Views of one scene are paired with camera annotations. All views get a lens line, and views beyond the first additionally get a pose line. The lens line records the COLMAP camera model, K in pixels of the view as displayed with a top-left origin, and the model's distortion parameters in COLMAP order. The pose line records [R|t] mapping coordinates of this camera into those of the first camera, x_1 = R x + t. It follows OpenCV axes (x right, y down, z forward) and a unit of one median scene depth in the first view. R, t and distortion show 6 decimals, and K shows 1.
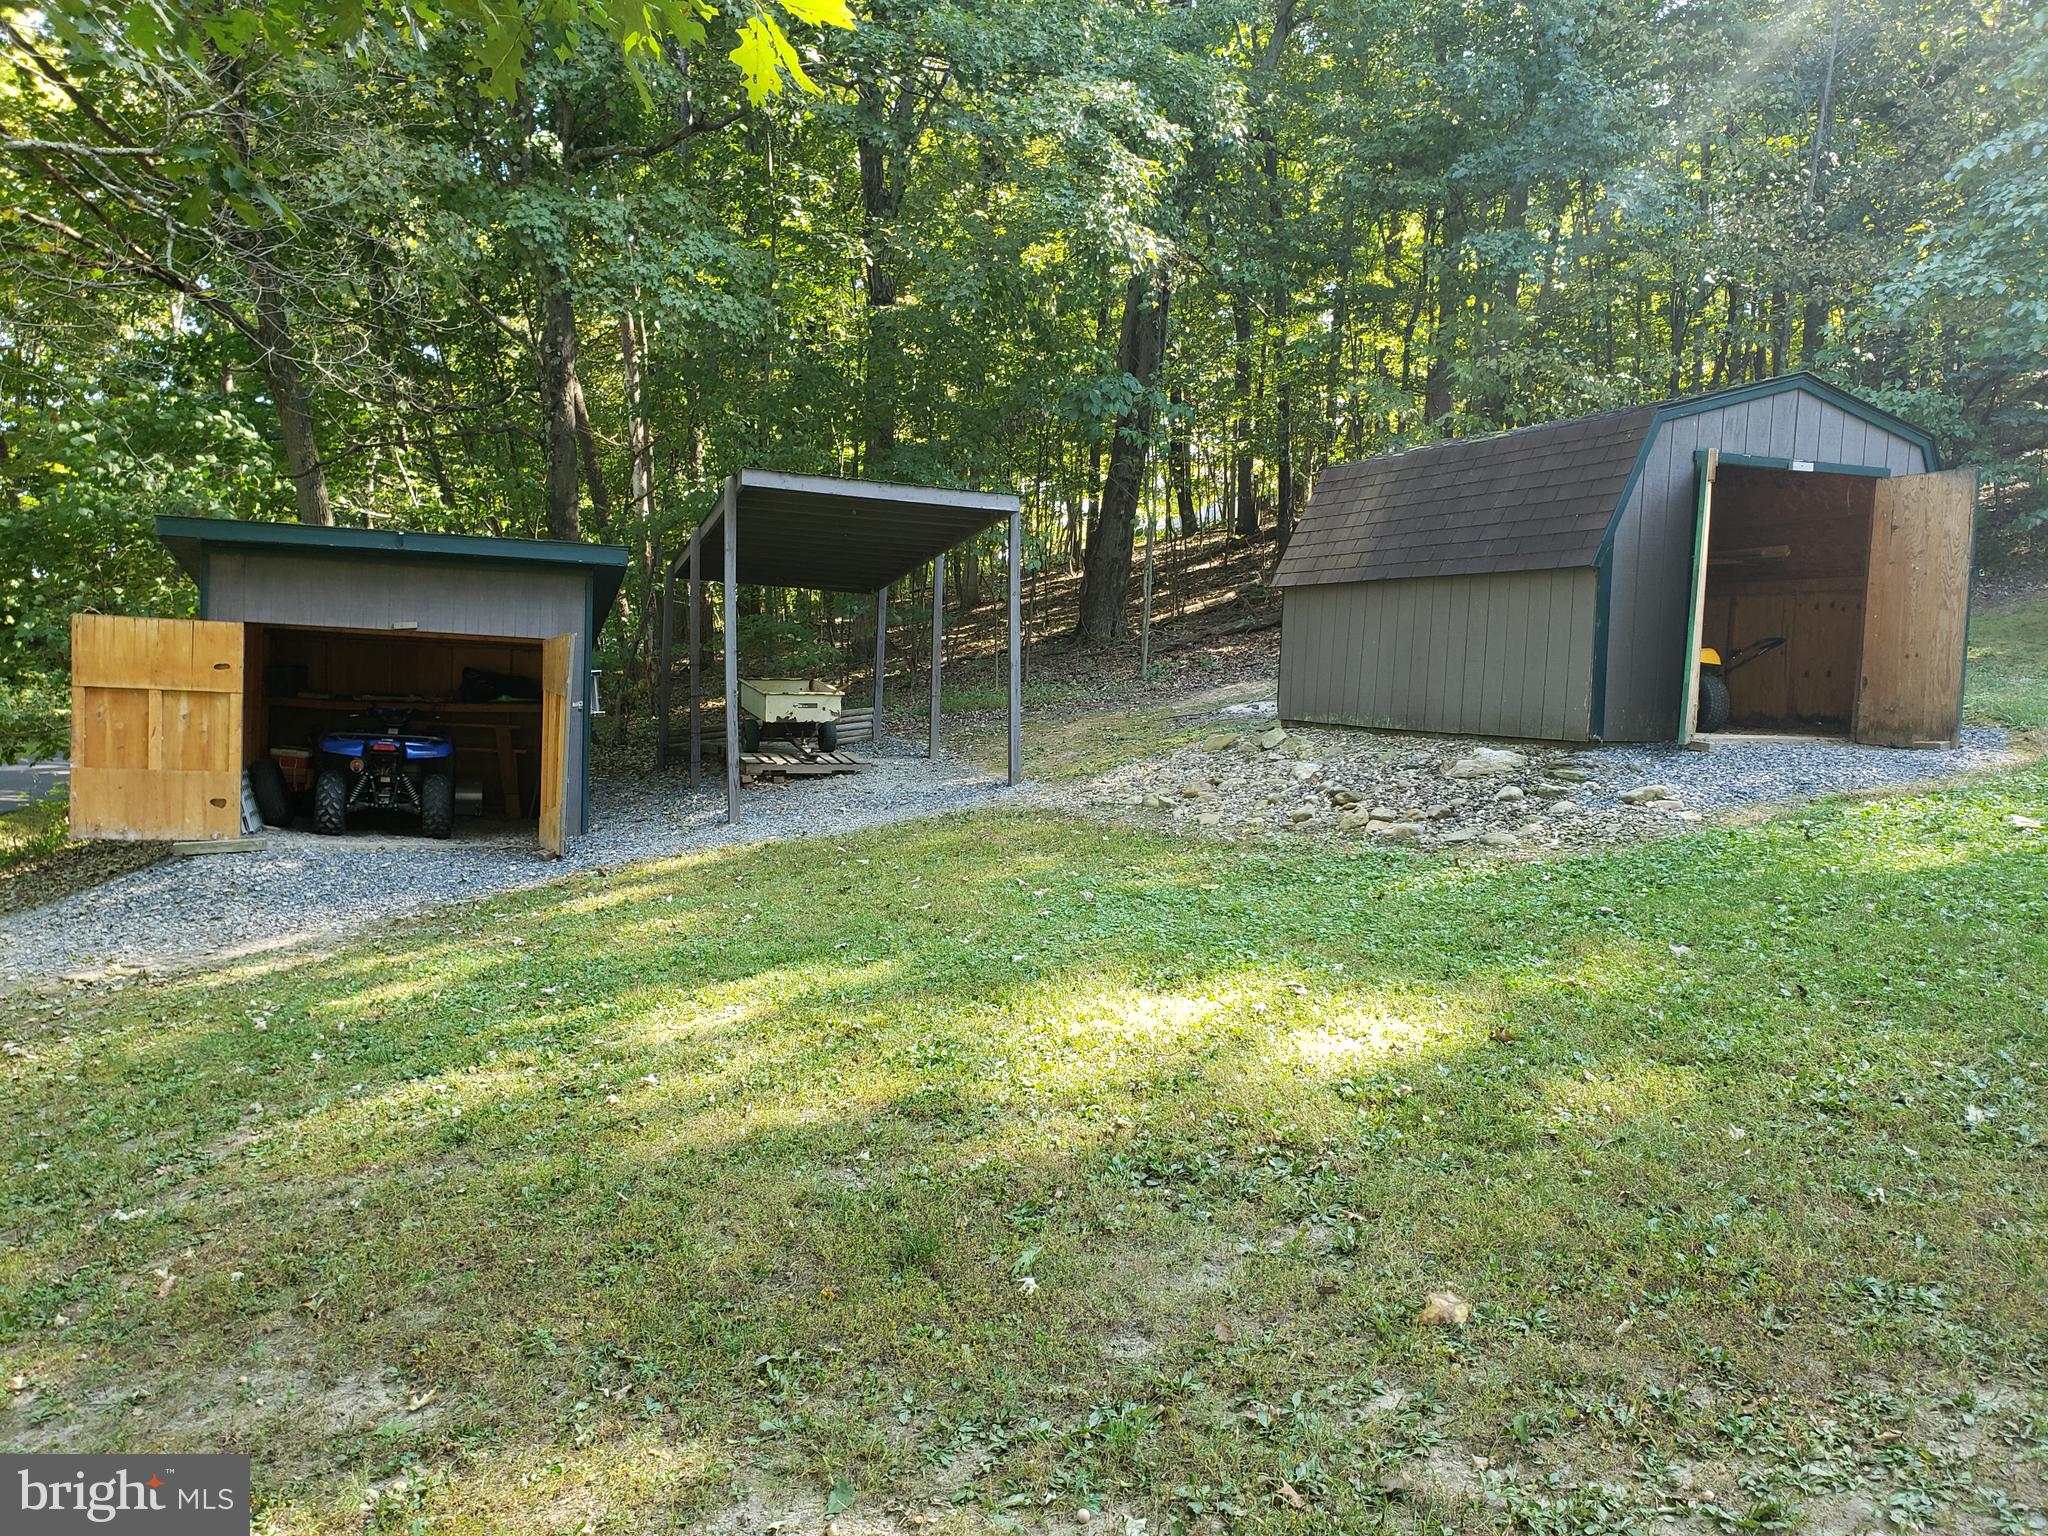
lens RADIAL K [[1592.6, 0, 1021.9], [0, 1592.6, 796.0], [0, 0, 1]] dist [0.074534, -0.074985]
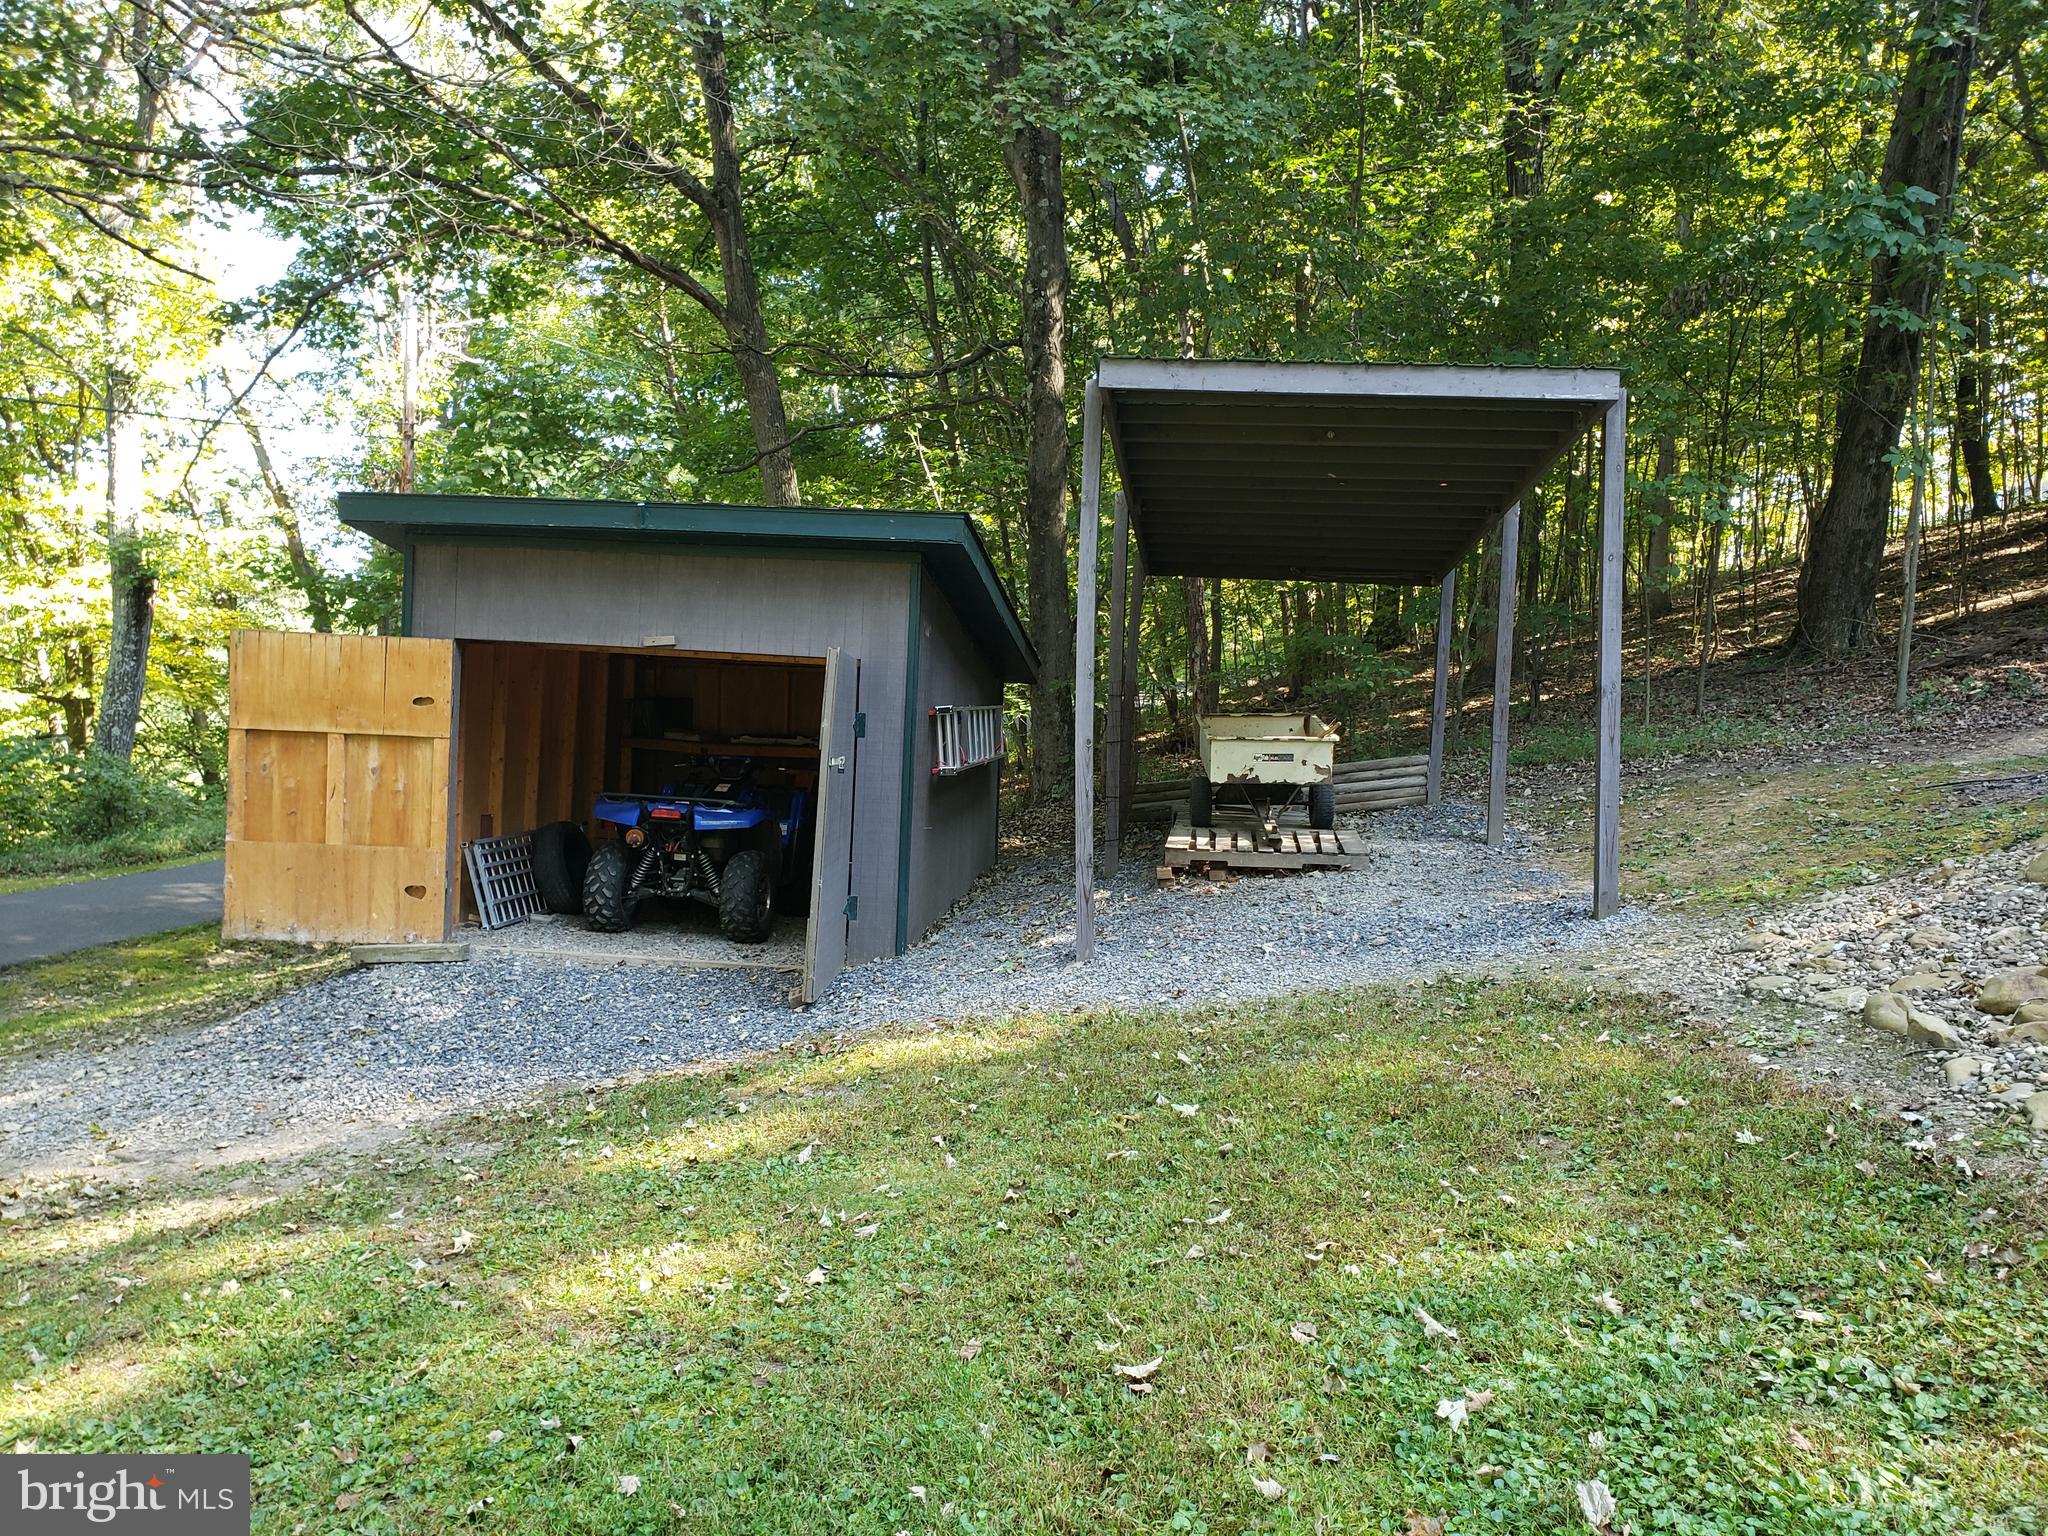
lens RADIAL K [[1592.6, 0, 1021.9], [0, 1592.6, 796.0], [0, 0, 1]] dist [0.074534, -0.074985]
pose [[0.909636, 0.022267, -0.414809, 0.039815], [-0.029419, 0.999508, -0.010858, -0.034536], [0.414363, 0.022080, 0.909844, 0.419307]]
